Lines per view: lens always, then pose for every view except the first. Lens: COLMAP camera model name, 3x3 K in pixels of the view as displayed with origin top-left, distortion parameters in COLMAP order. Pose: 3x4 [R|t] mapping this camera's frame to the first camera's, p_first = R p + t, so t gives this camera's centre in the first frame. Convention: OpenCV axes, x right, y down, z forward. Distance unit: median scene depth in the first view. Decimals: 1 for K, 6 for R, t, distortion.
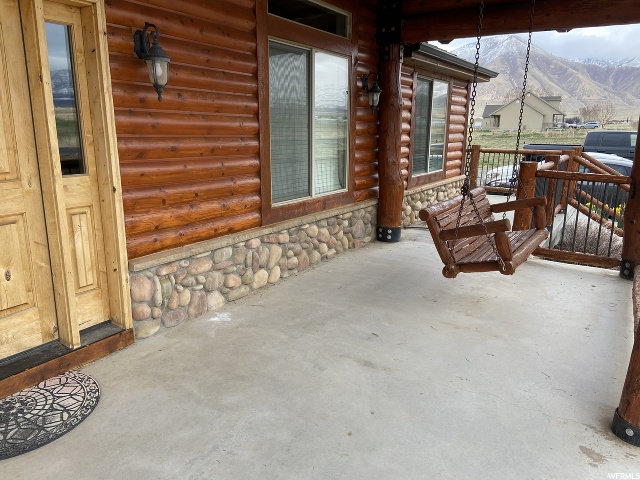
lens RADIAL K [[489.2, 0, 320.6], [0, 489.2, 234.9], [0, 0, 1]] dist [0.046683, 0.000643]
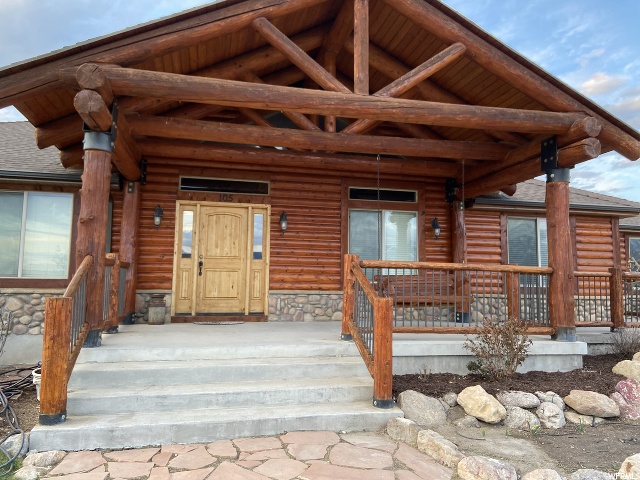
lens RADIAL K [[489.2, 0, 319.4], [0, 489.2, 242.2], [0, 0, 1]] dist [0.046683, 0.000643]
pose [[0.704484, -0.062629, -0.706951, 1.667160], [-0.159815, 0.956517, -0.243995, 0.393089], [0.691492, 0.284872, 0.663843, -0.675766]]
